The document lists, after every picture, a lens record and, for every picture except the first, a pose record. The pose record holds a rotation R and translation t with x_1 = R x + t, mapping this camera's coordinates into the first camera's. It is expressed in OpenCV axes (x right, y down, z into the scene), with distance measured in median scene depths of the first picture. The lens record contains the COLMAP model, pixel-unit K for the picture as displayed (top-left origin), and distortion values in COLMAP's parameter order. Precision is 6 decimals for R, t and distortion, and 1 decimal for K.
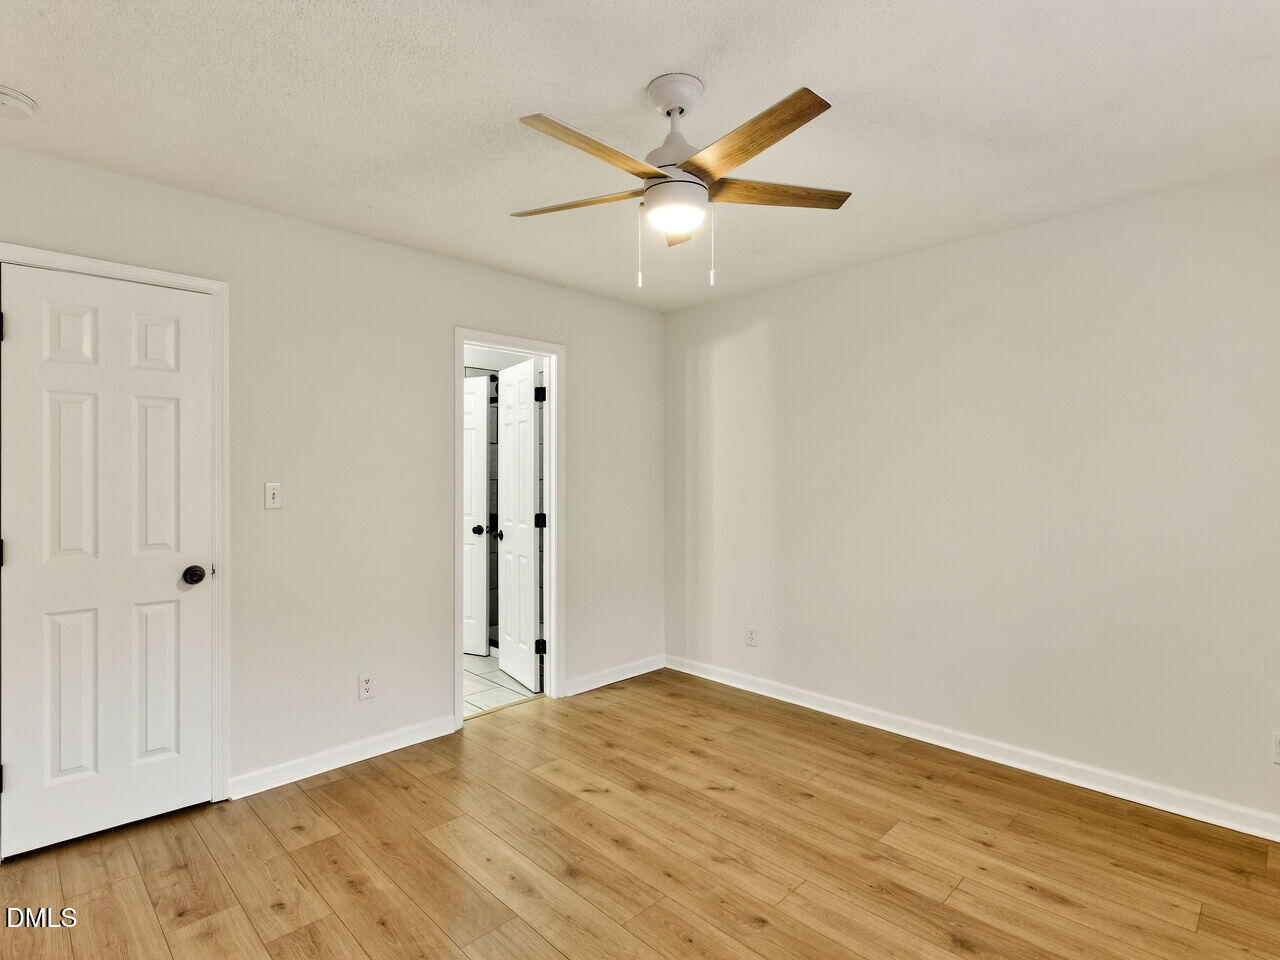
lens RADIAL K [[651.0, 0, 641.6], [0, 651.0, 482.2], [0, 0, 1]] dist [0.002012, -0.000990]
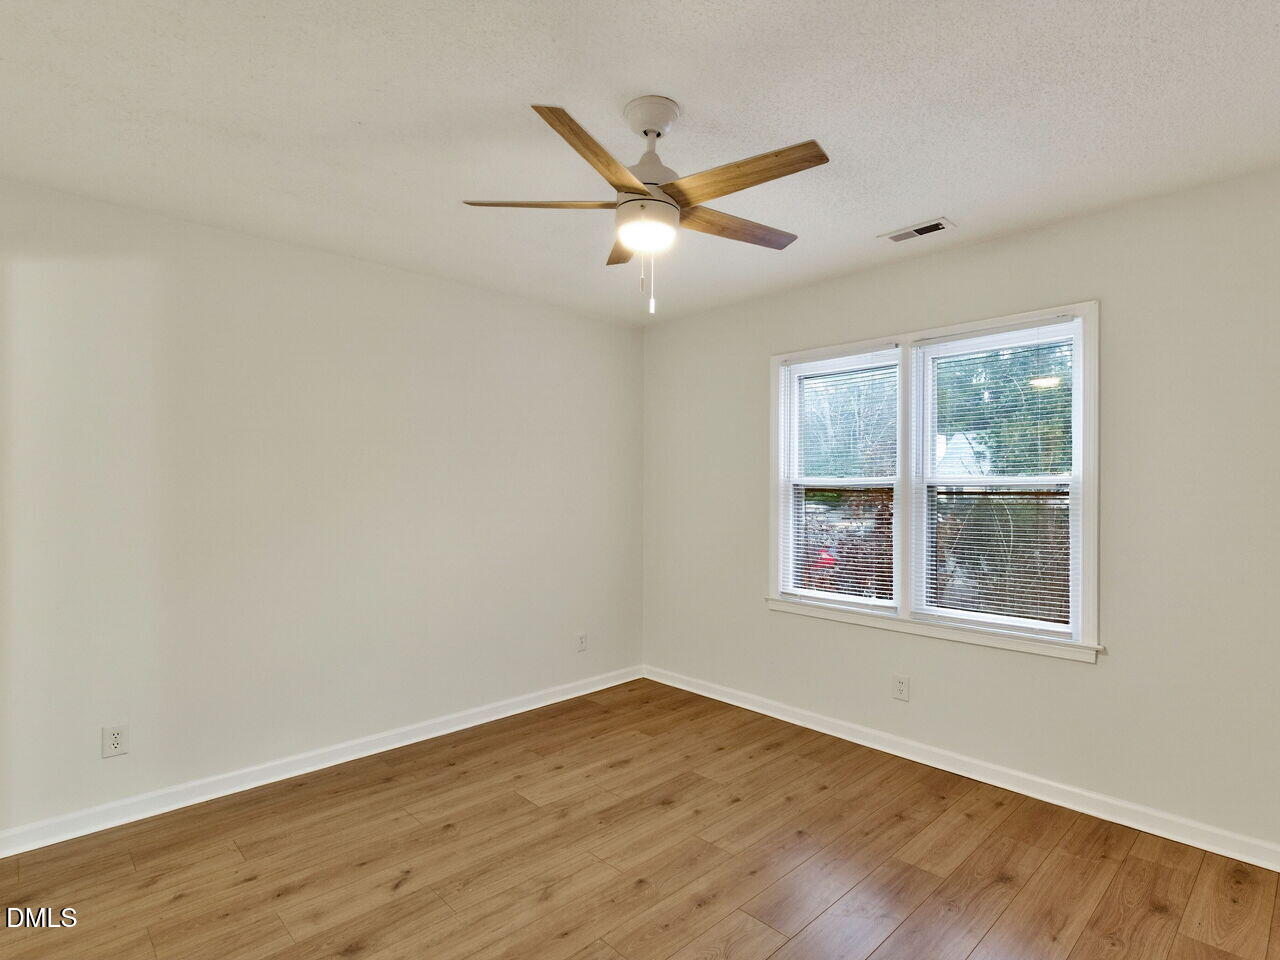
lens RADIAL K [[651.0, 0, 641.6], [0, 651.0, 482.2], [0, 0, 1]] dist [0.002012, -0.000990]
pose [[0.024092, 0.007646, 0.999681, -0.753649], [0.010011, 0.999919, -0.007889, -0.005983], [-0.999660, 0.010197, 0.024013, 0.769165]]
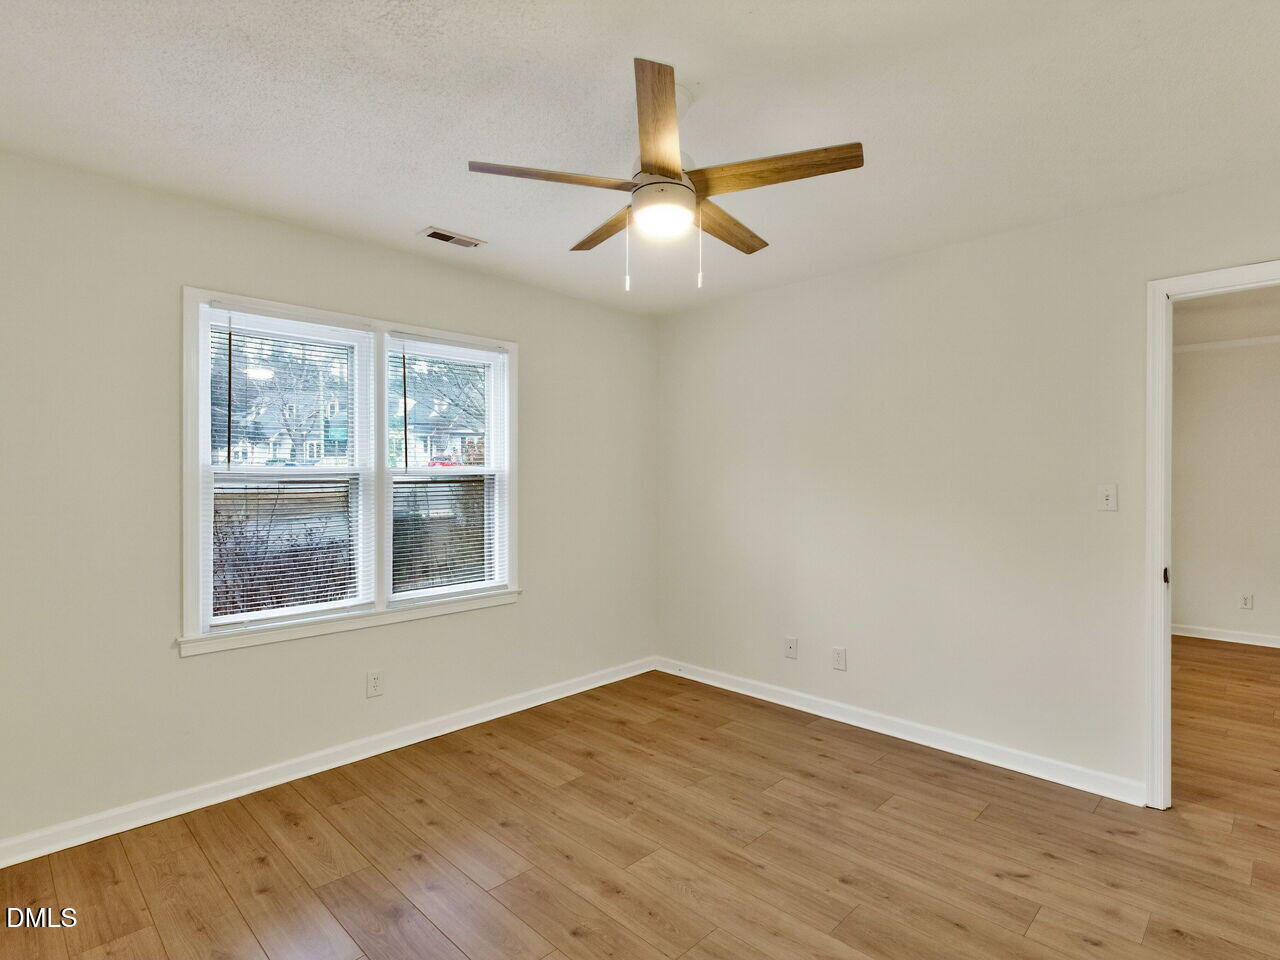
lens RADIAL K [[651.0, 0, 641.6], [0, 651.0, 482.2], [0, 0, 1]] dist [0.002012, -0.000990]
pose [[-0.999998, 0.000870, -0.001985, 0.069469], [0.000835, 0.999849, 0.017335, -0.013606], [0.002000, 0.017333, -0.999848, 1.563974]]
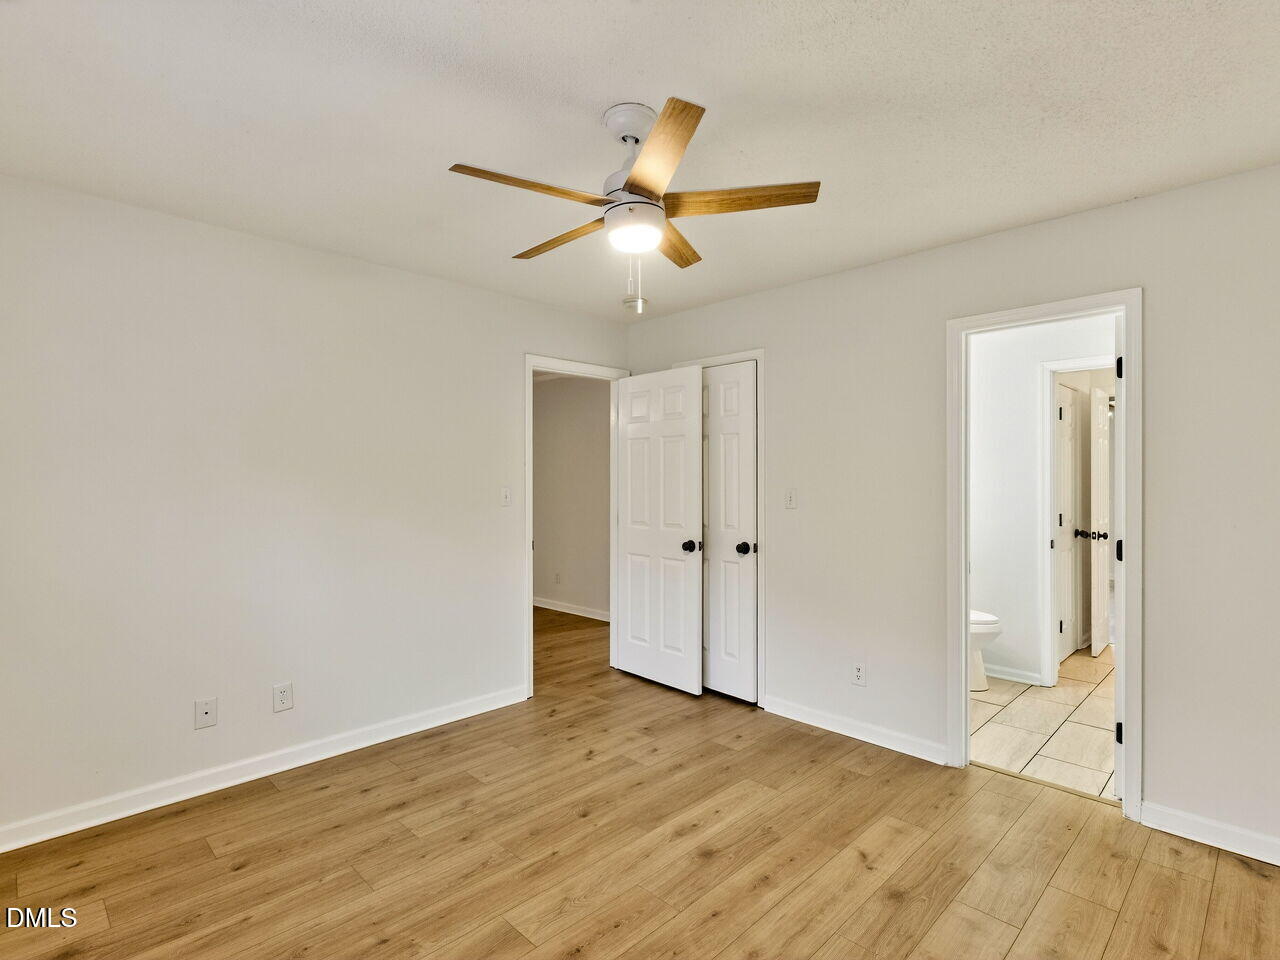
lens RADIAL K [[651.0, 0, 641.6], [0, 651.0, 482.2], [0, 0, 1]] dist [0.002012, -0.000990]
pose [[-0.001483, 0.006325, -0.999979, 0.862364], [-0.014391, 0.999876, 0.006345, -0.018901], [0.999895, 0.014400, -0.001392, 0.787399]]
